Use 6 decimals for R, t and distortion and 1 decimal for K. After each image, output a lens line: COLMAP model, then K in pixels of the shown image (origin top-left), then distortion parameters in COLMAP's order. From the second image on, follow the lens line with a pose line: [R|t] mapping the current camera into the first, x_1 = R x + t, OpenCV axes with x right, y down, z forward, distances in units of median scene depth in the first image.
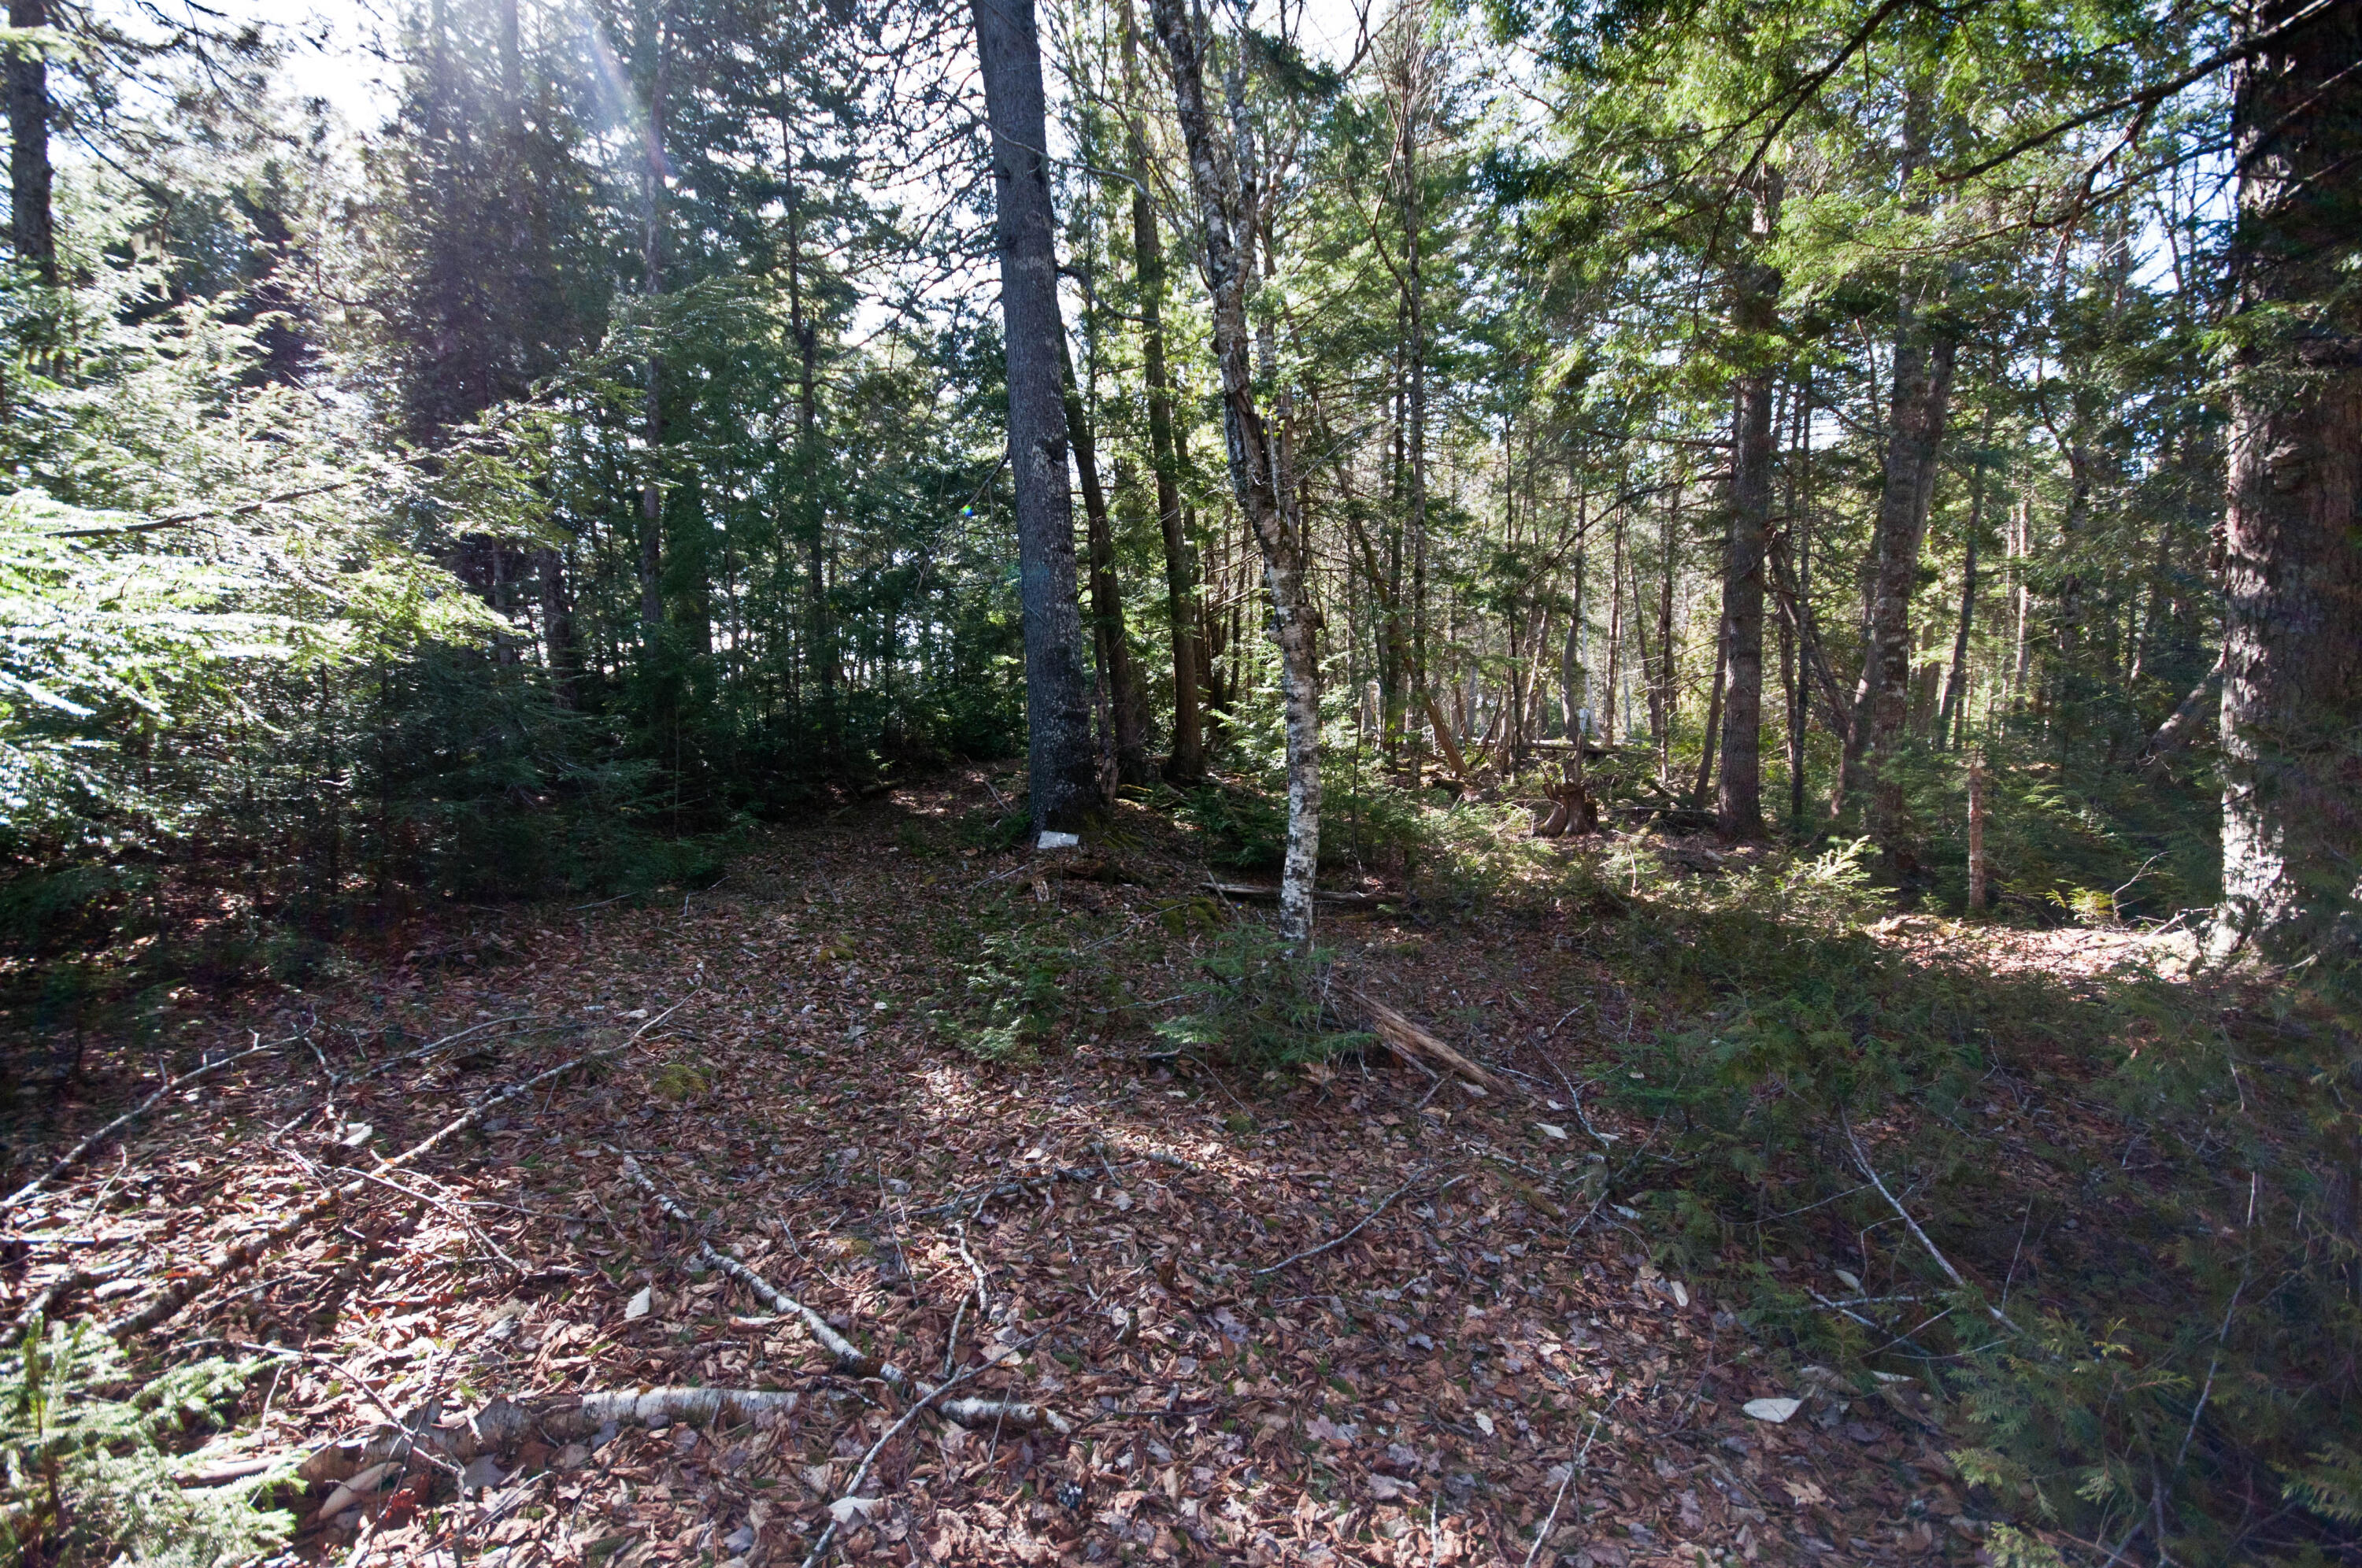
lens RADIAL K [[1019.0, 0, 1181.0], [0, 1019.0, 784.0], [0, 0, 1]] dist [-0.000117, -0.000006]
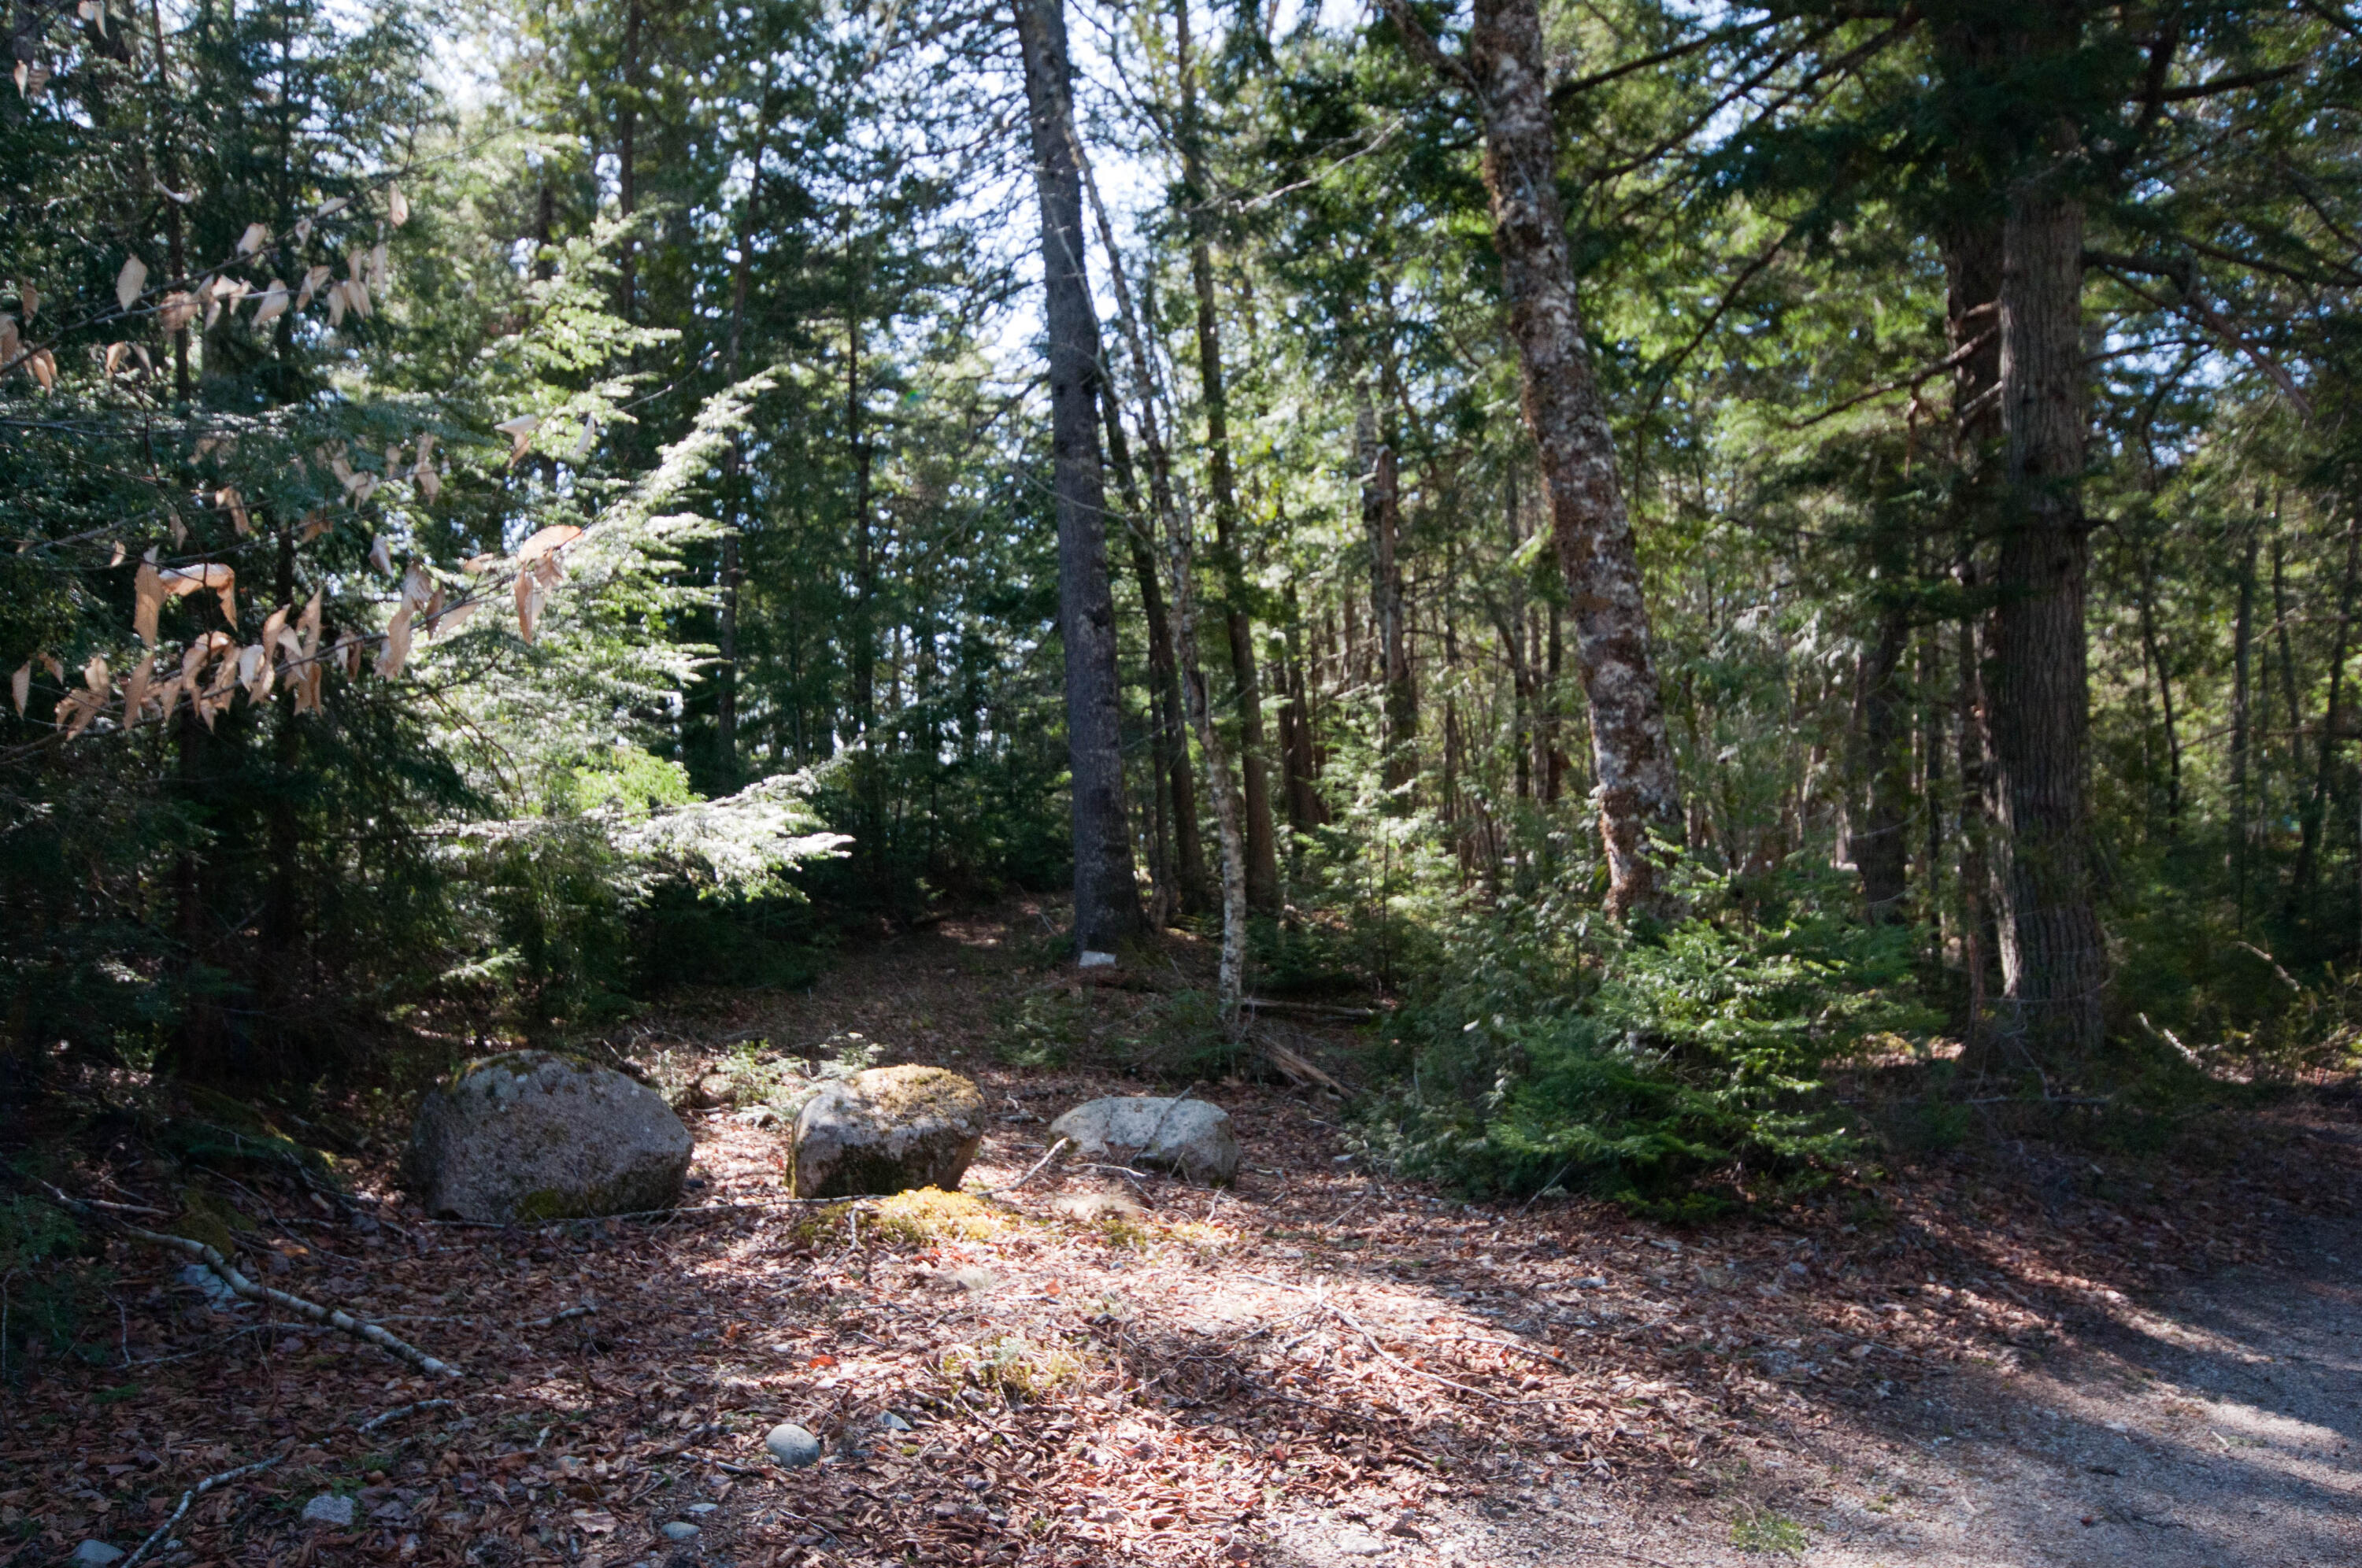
lens RADIAL K [[1758.3, 0, 1176.1], [0, 1758.3, 769.5], [0, 0, 1]] dist [-0.009819, 0.051894]
pose [[0.992545, -0.006595, -0.121704, 0.201494], [-0.005146, 0.995377, -0.095904, 0.032108], [0.121774, 0.095815, 0.987922, -0.918530]]
